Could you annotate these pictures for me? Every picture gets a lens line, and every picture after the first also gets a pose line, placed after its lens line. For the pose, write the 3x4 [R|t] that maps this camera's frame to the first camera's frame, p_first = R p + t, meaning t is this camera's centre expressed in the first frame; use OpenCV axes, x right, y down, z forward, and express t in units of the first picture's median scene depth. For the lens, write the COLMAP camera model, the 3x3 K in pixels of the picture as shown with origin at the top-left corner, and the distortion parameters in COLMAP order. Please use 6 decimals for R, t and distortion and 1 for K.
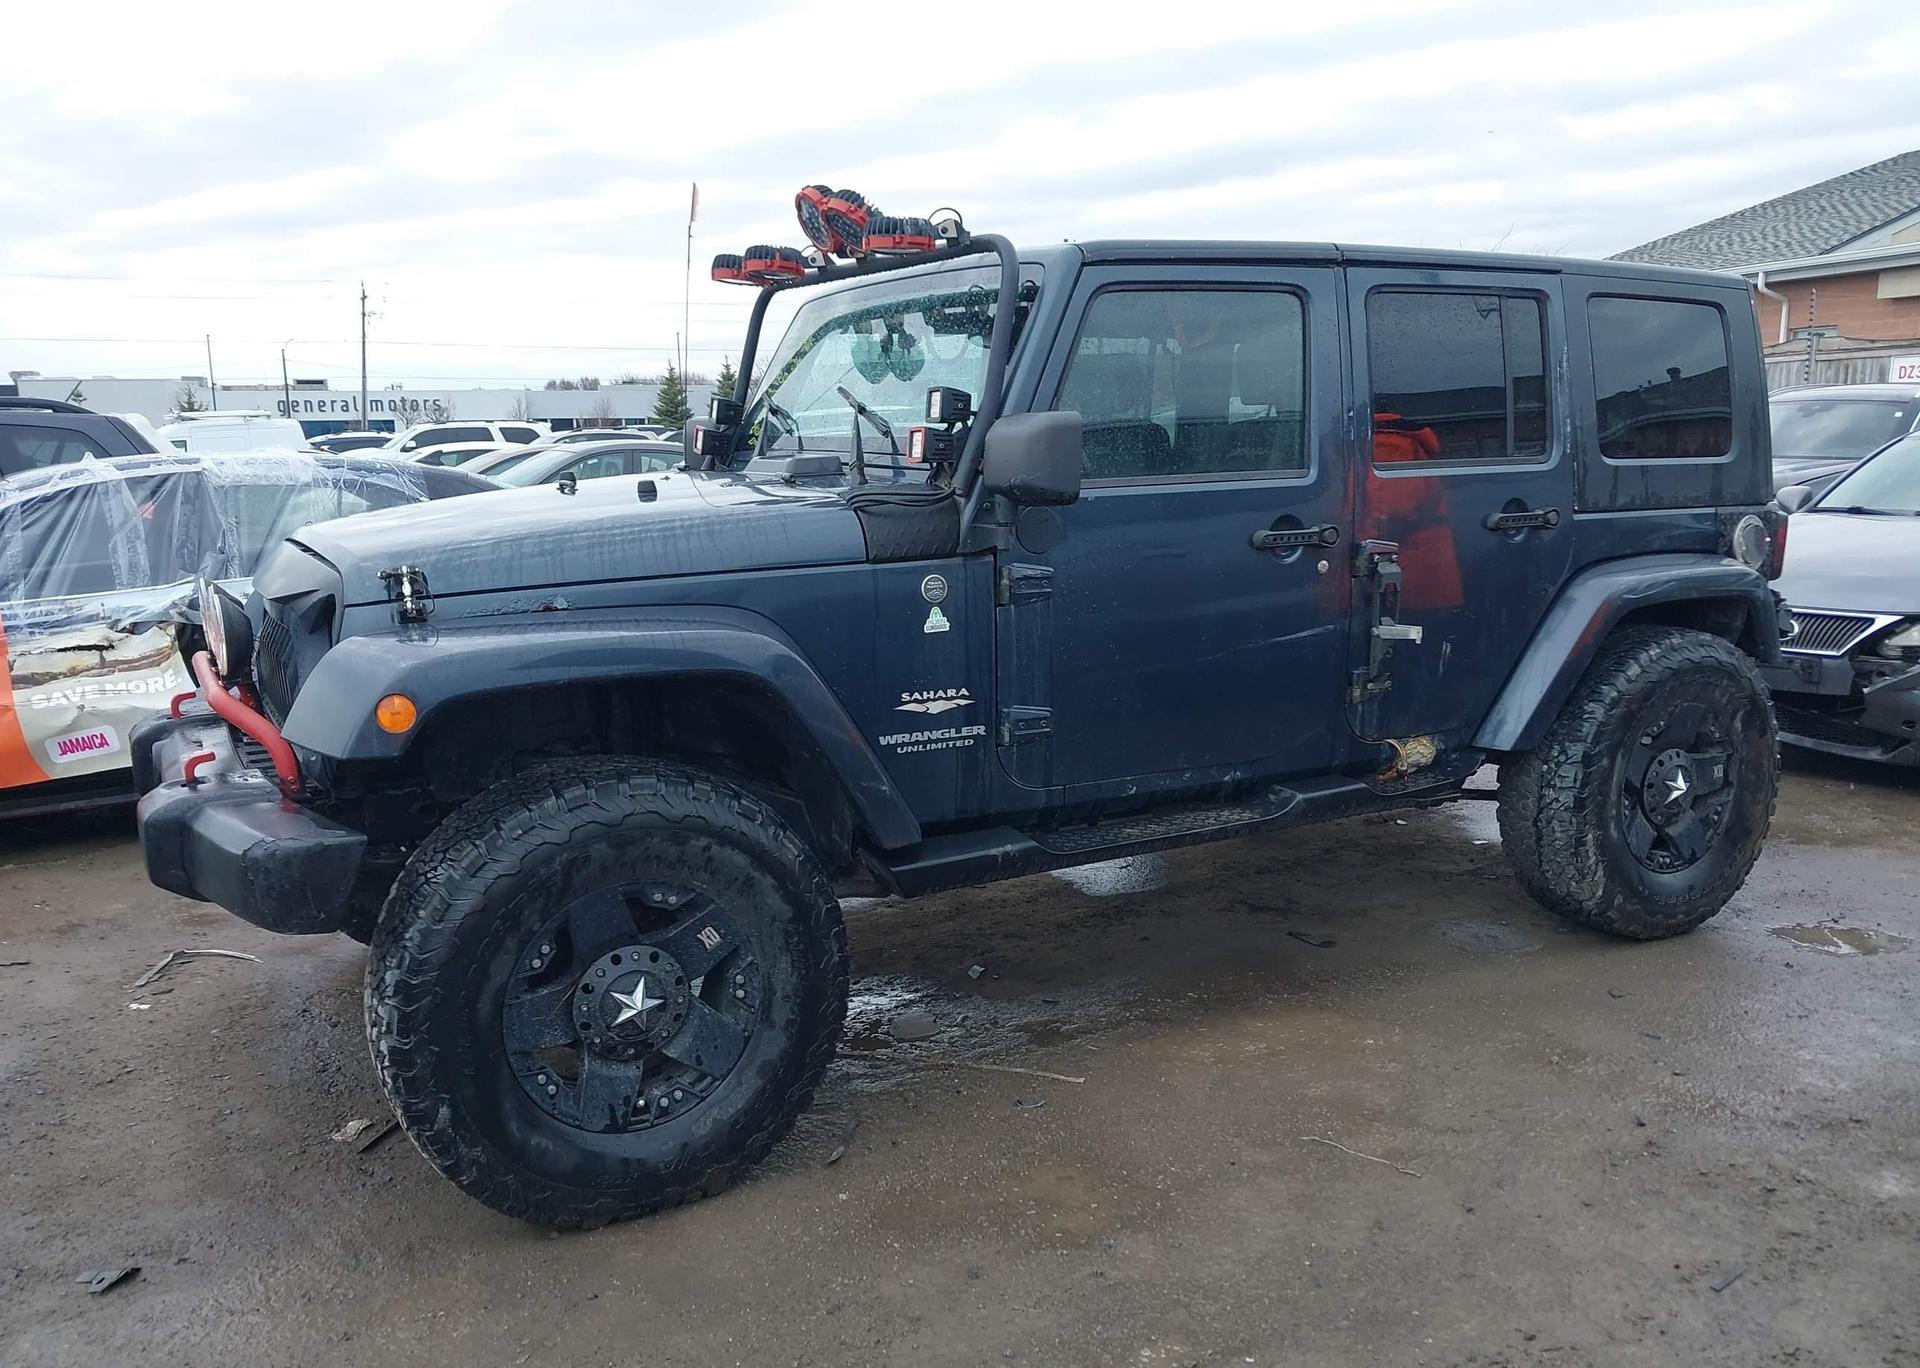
lens RADIAL K [[1434.5, 0, 960.0], [0, 1434.5, 684.0], [0, 0, 1]] dist [0.159731, -0.398915]
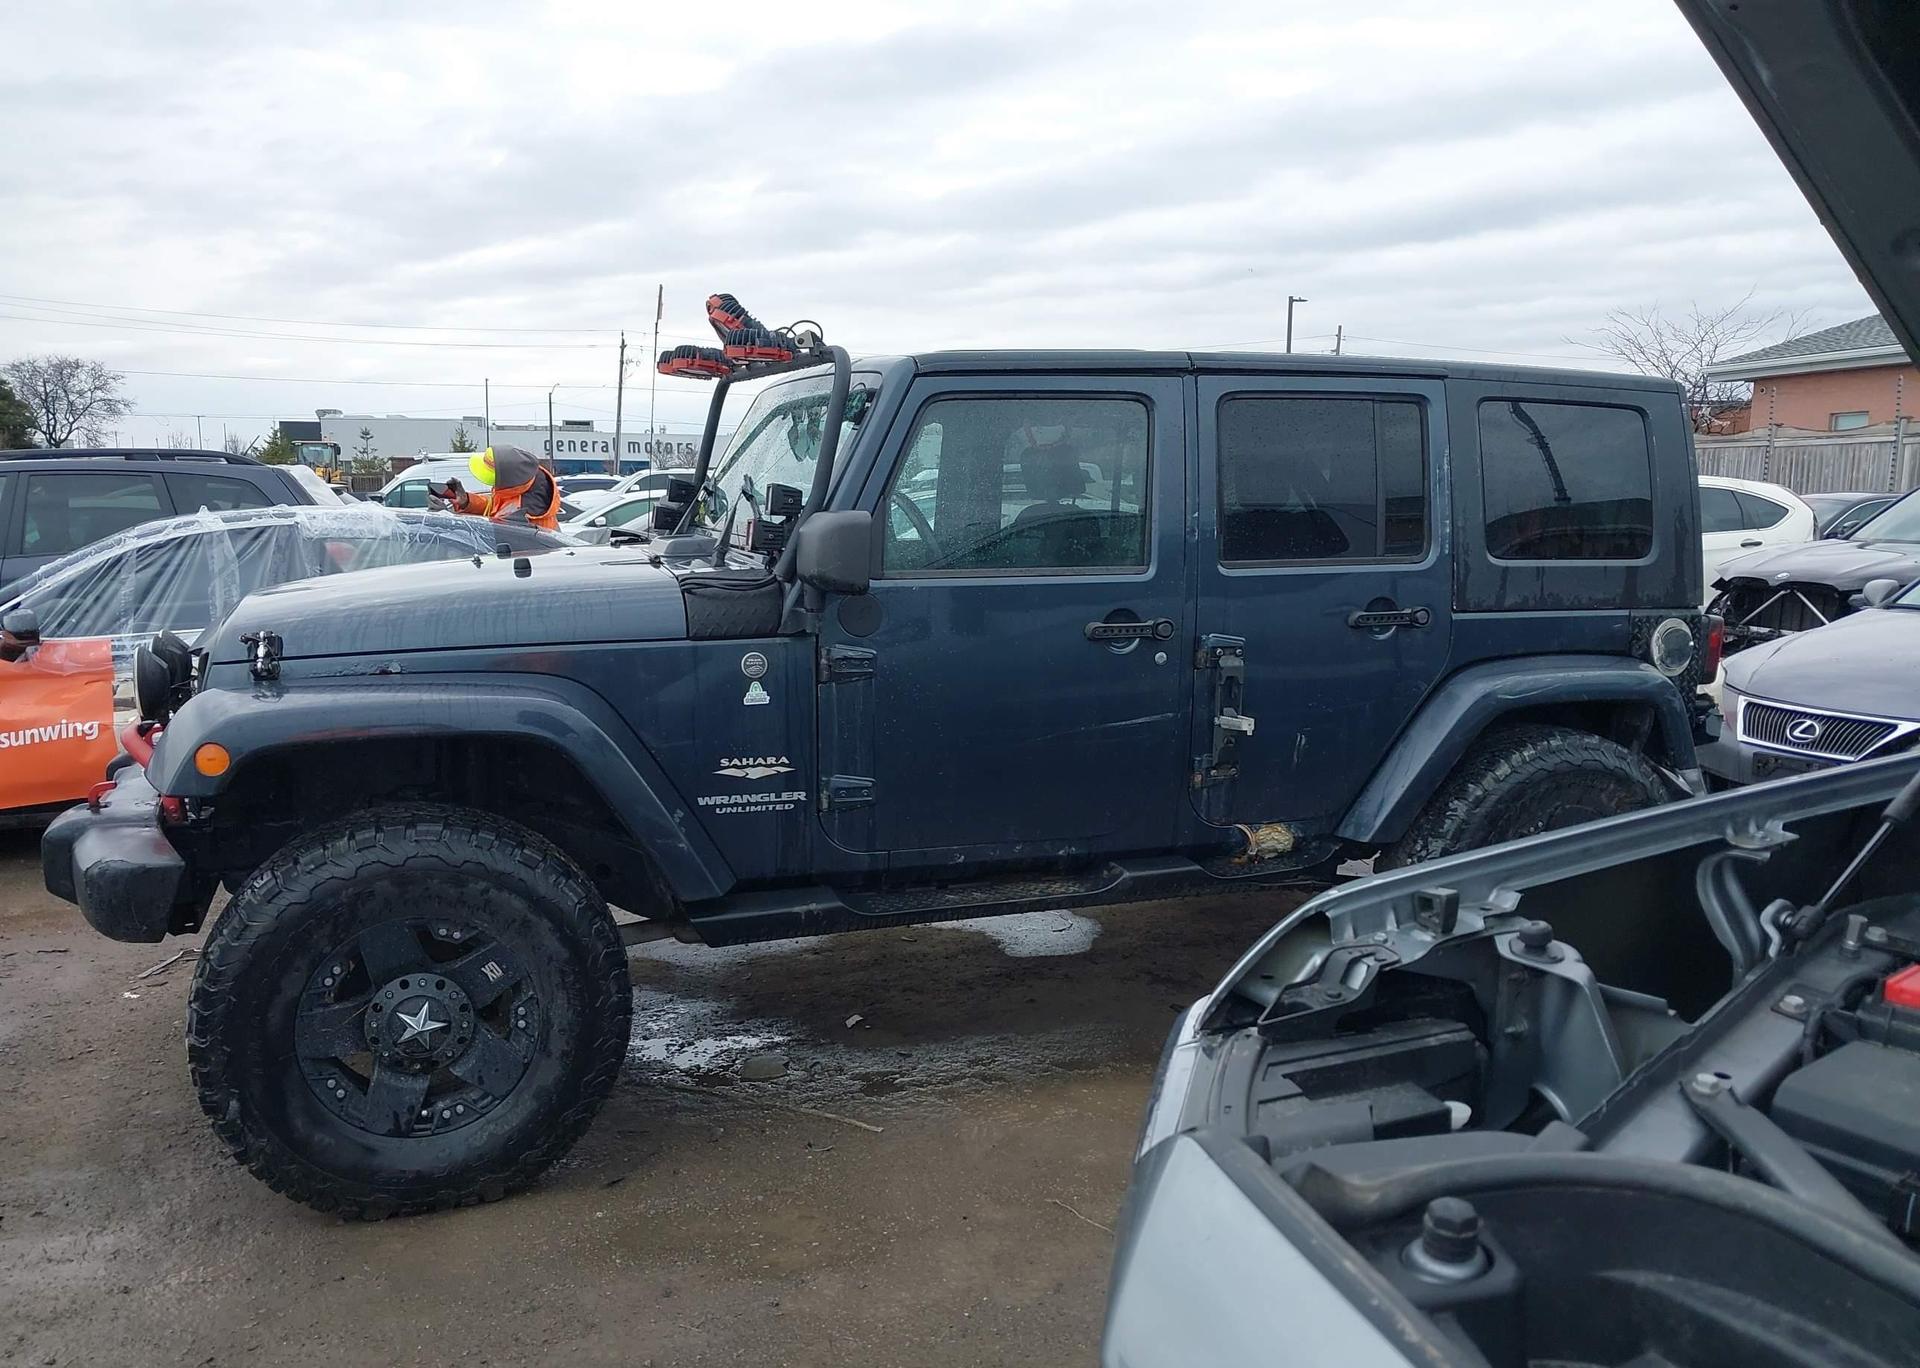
lens RADIAL K [[1417.6, 0, 960.0], [0, 1417.6, 684.0], [0, 0, 1]] dist [0.131350, -0.246662]
pose [[0.988966, 0.044023, -0.141452, 0.287937], [-0.048563, 0.998405, -0.028806, -0.027989], [0.139958, 0.035357, 0.989526, -0.052413]]
